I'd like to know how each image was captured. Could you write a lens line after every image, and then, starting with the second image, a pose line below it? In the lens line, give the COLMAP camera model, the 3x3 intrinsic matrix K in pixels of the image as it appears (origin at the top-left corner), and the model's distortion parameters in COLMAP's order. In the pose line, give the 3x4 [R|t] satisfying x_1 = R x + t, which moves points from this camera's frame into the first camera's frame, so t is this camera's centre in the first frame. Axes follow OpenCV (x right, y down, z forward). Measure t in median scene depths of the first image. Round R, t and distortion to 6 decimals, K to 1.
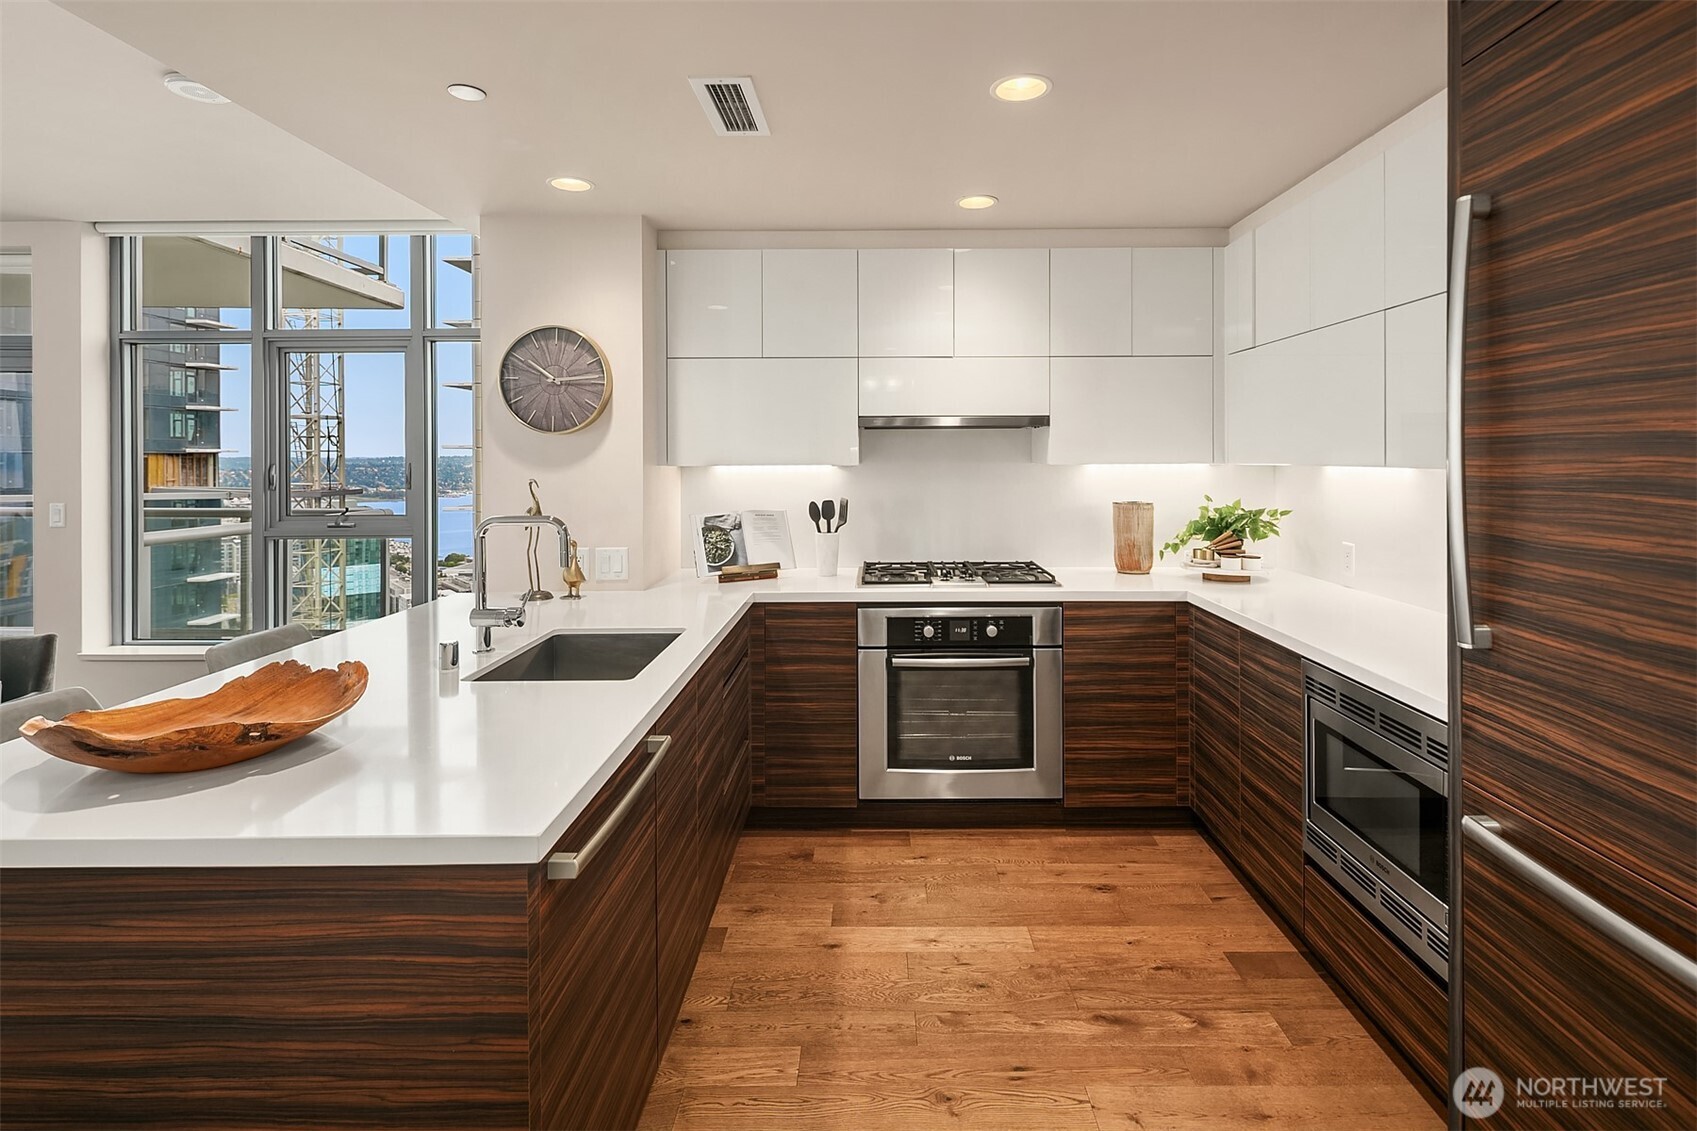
lens RADIAL K [[826.2, 0, 865.4], [0, 826.2, 456.7], [0, 0, 1]] dist [0.005518, -0.002855]
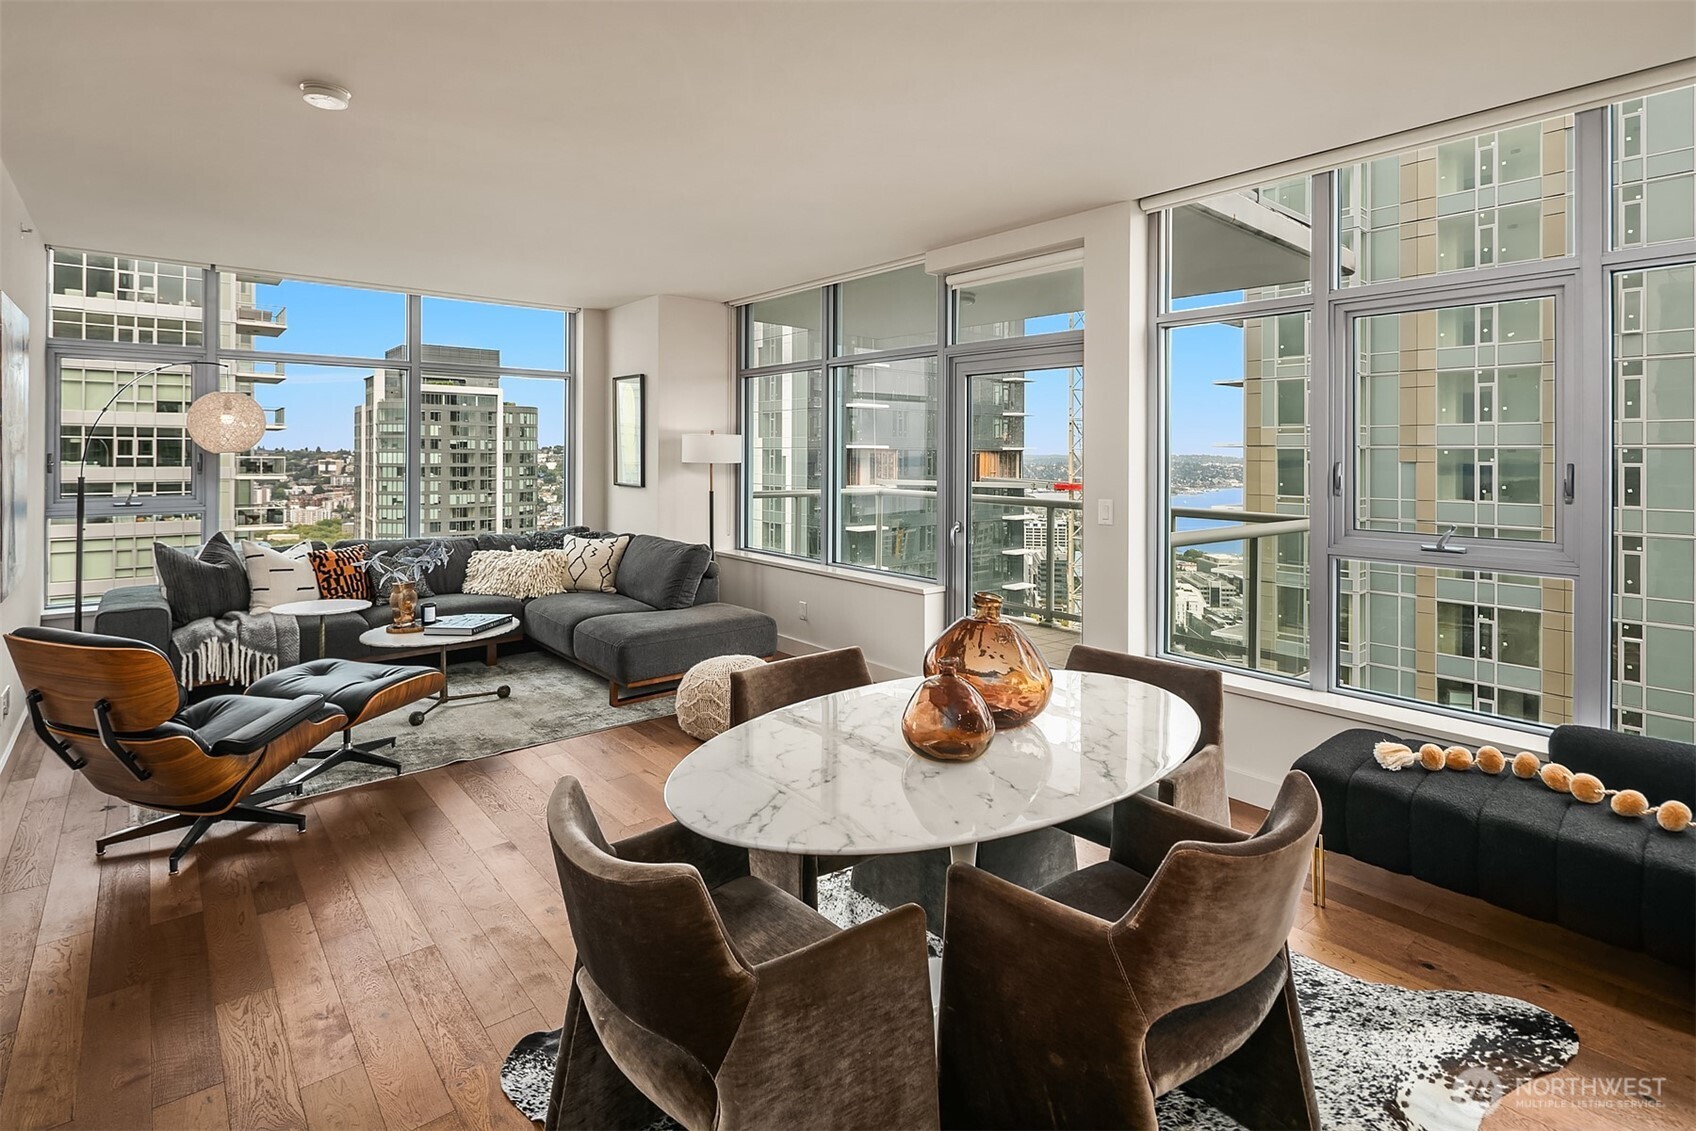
lens RADIAL K [[825.7, 0, 848.4], [0, 825.7, 452.2], [0, 0, 1]] dist [0.005518, -0.002855]
pose [[0.651748, 0.005470, -0.758416, -0.575887], [-0.008558, 0.999963, -0.000142, 0.005512], [0.758388, 0.006583, 0.651770, 0.195088]]
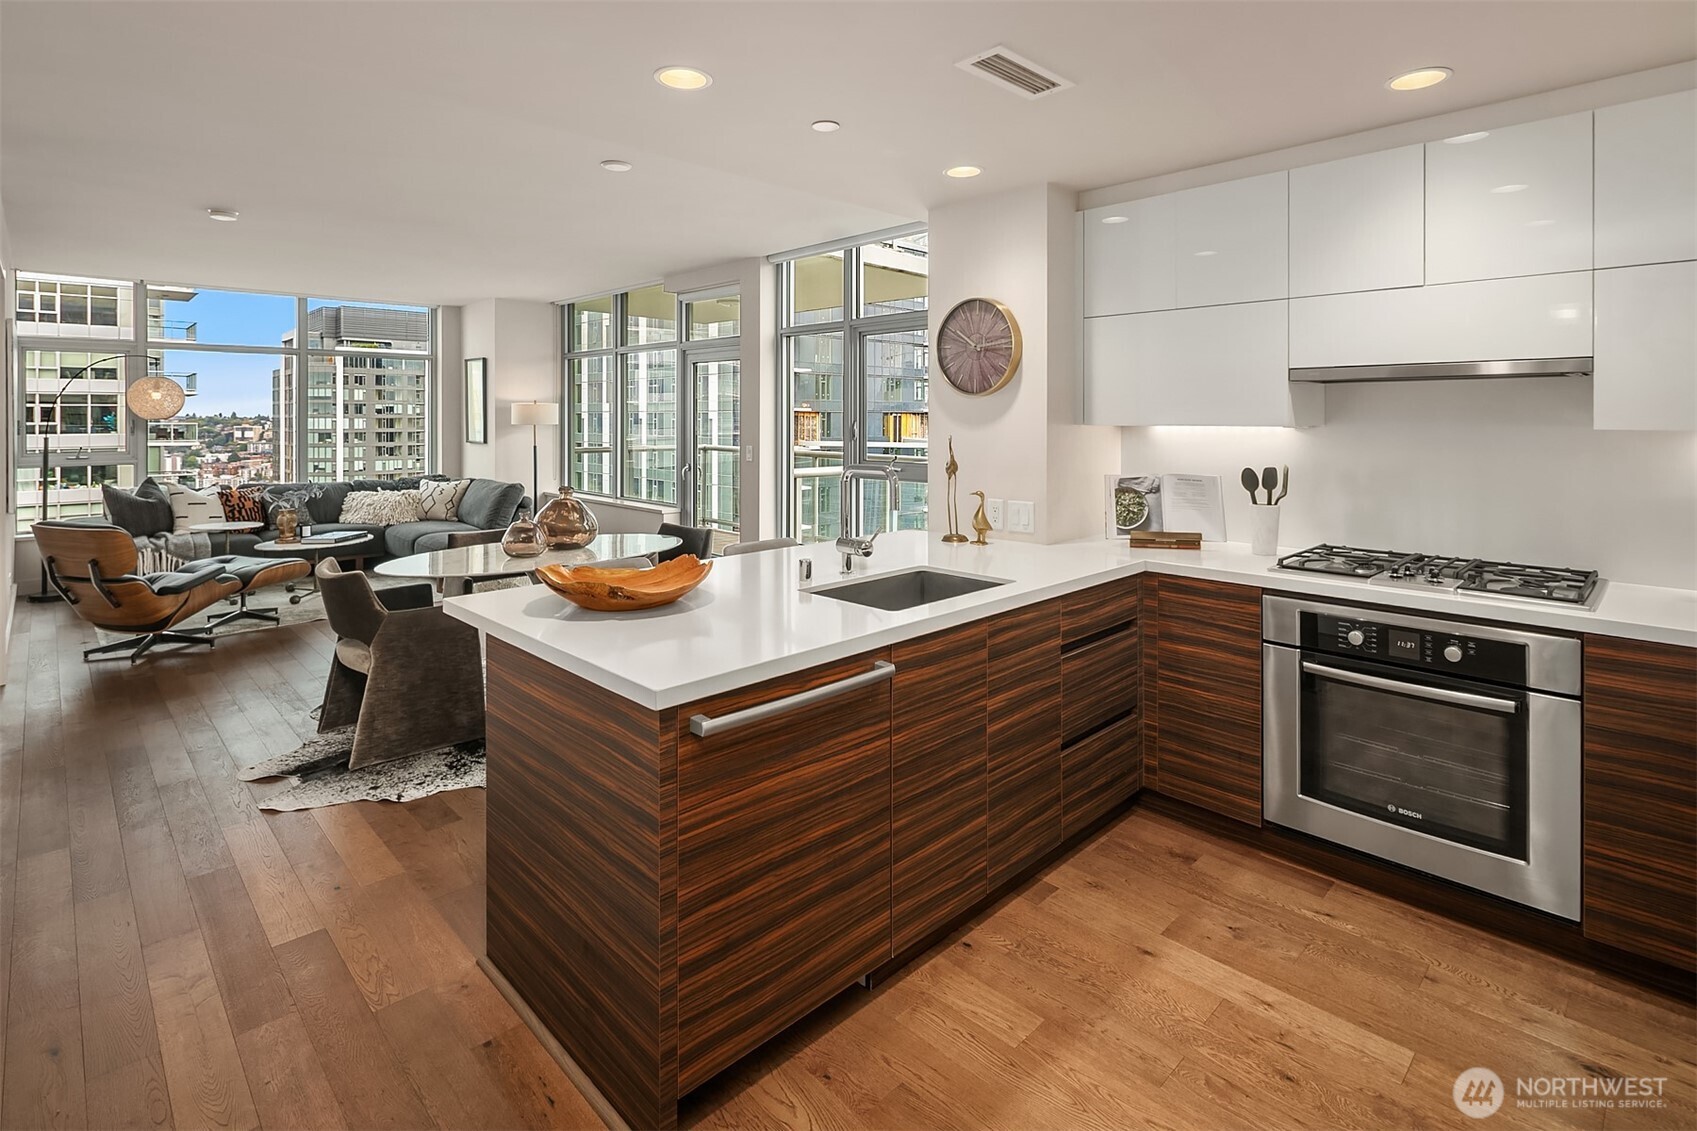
lens RADIAL K [[826.2, 0, 848.7], [0, 826.2, 415.6], [0, 0, 1]] dist [0.005518, -0.002855]
pose [[0.702601, 0.002456, -0.711580, 0.284736], [-0.002775, 0.999996, 0.000711, -0.000277], [0.711579, 0.001475, 0.702604, 0.093110]]
